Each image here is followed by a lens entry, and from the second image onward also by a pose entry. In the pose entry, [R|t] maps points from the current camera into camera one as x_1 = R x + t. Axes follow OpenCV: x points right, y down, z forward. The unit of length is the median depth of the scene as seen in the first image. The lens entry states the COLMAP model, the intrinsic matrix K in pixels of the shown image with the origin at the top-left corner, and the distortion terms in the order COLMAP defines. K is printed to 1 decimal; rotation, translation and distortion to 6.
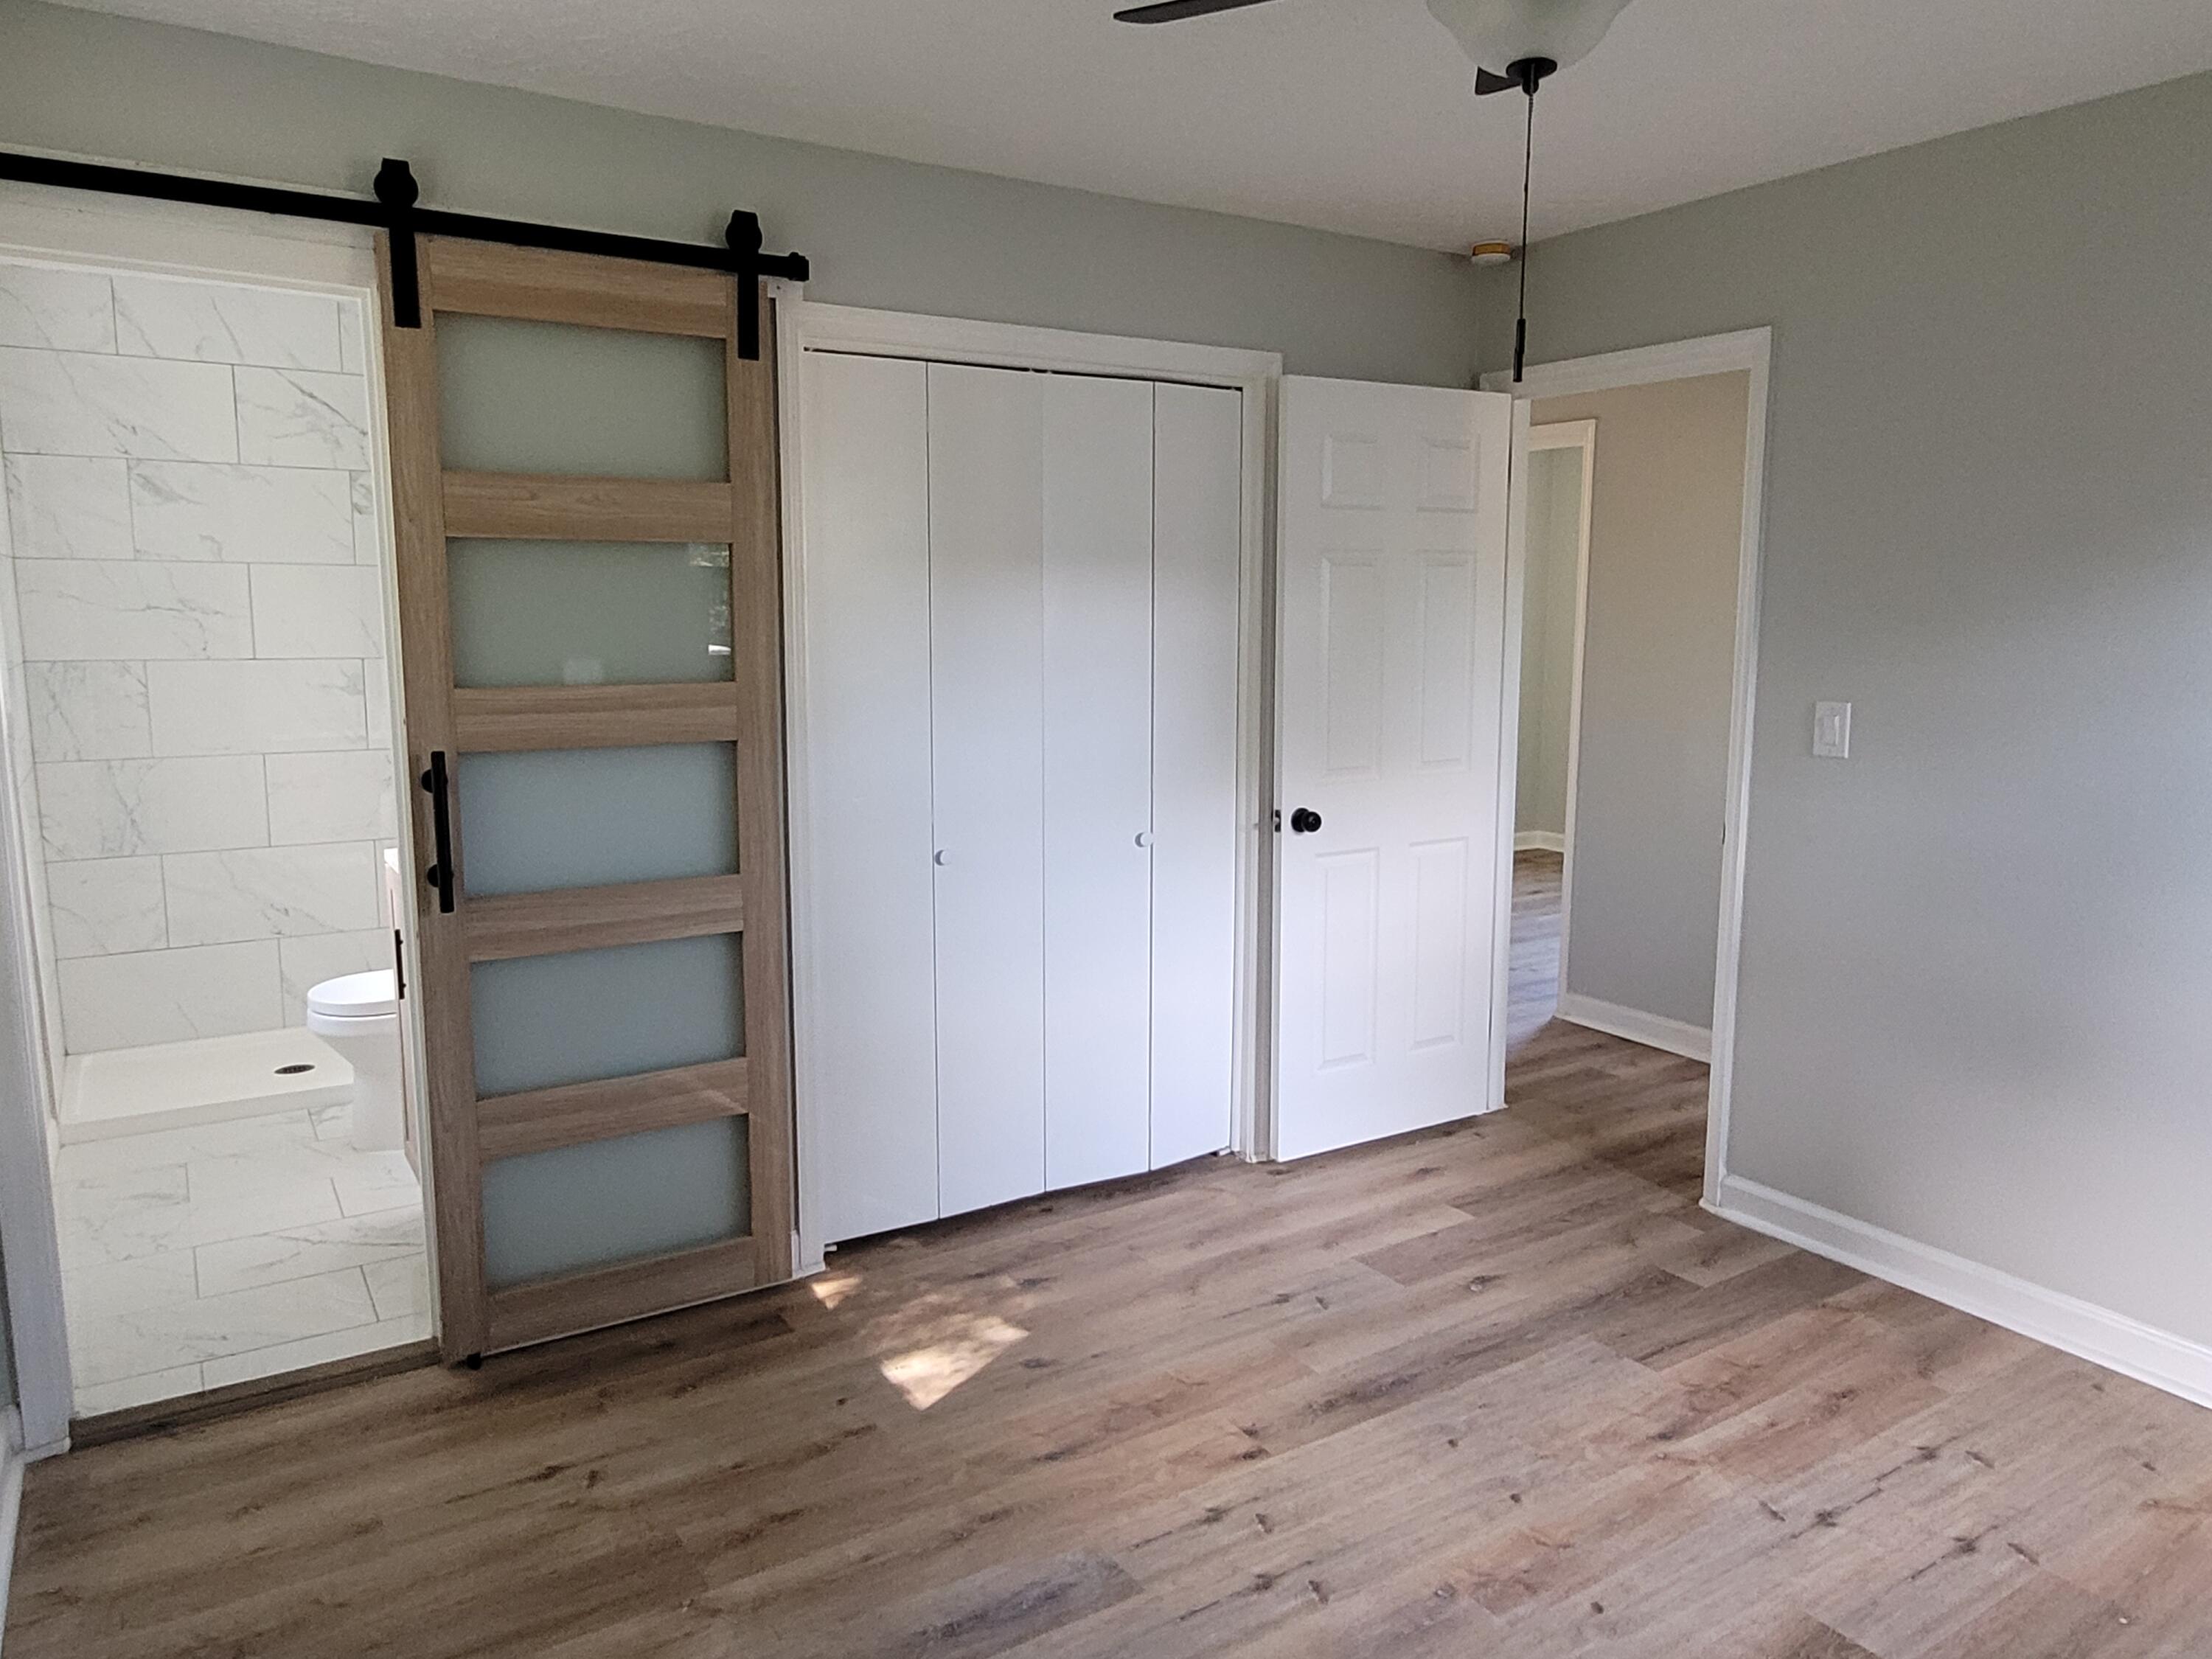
lens RADIAL K [[1505.1, 0, 1109.4], [0, 1505.1, 813.6], [0, 0, 1]] dist [0.001996, 0.002944]
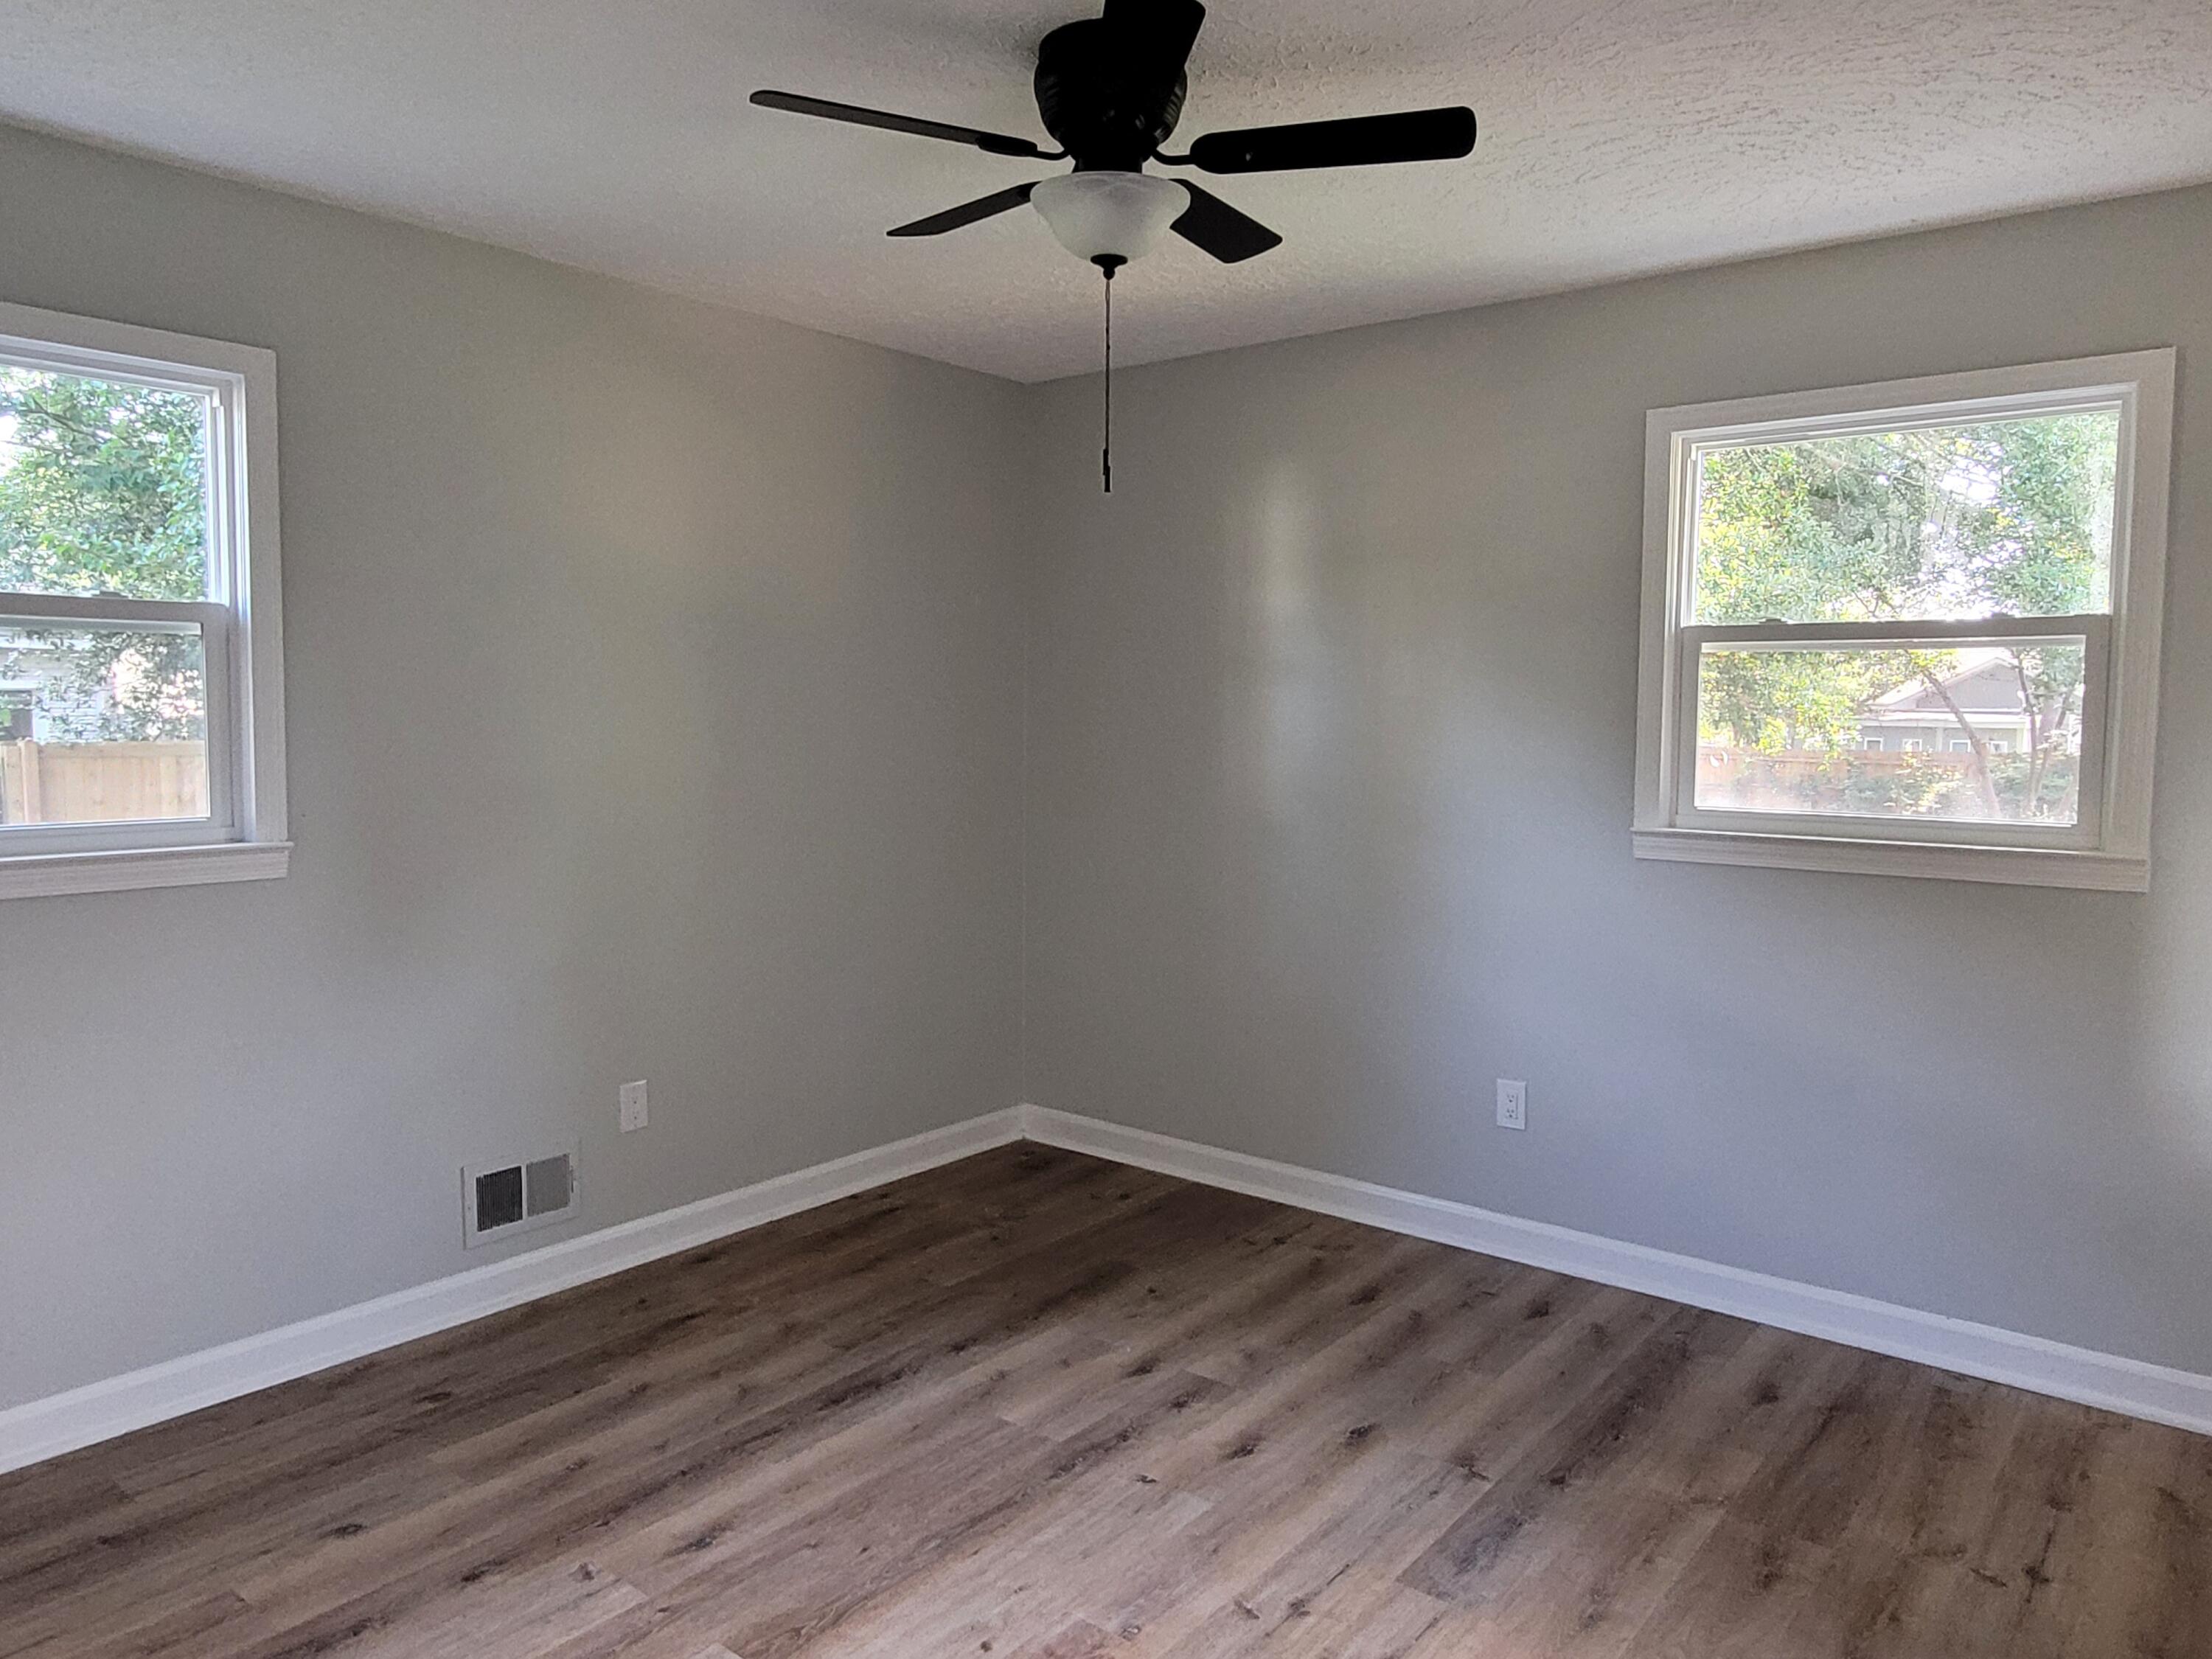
lens RADIAL K [[1505.1, 0, 1109.4], [0, 1505.1, 813.6], [0, 0, 1]] dist [0.001996, 0.002944]
pose [[-0.949603, 0.013001, -0.313186, 0.546646], [-0.053366, 0.977847, 0.202403, -0.226095], [0.308879, 0.208916, -0.927873, 1.819659]]
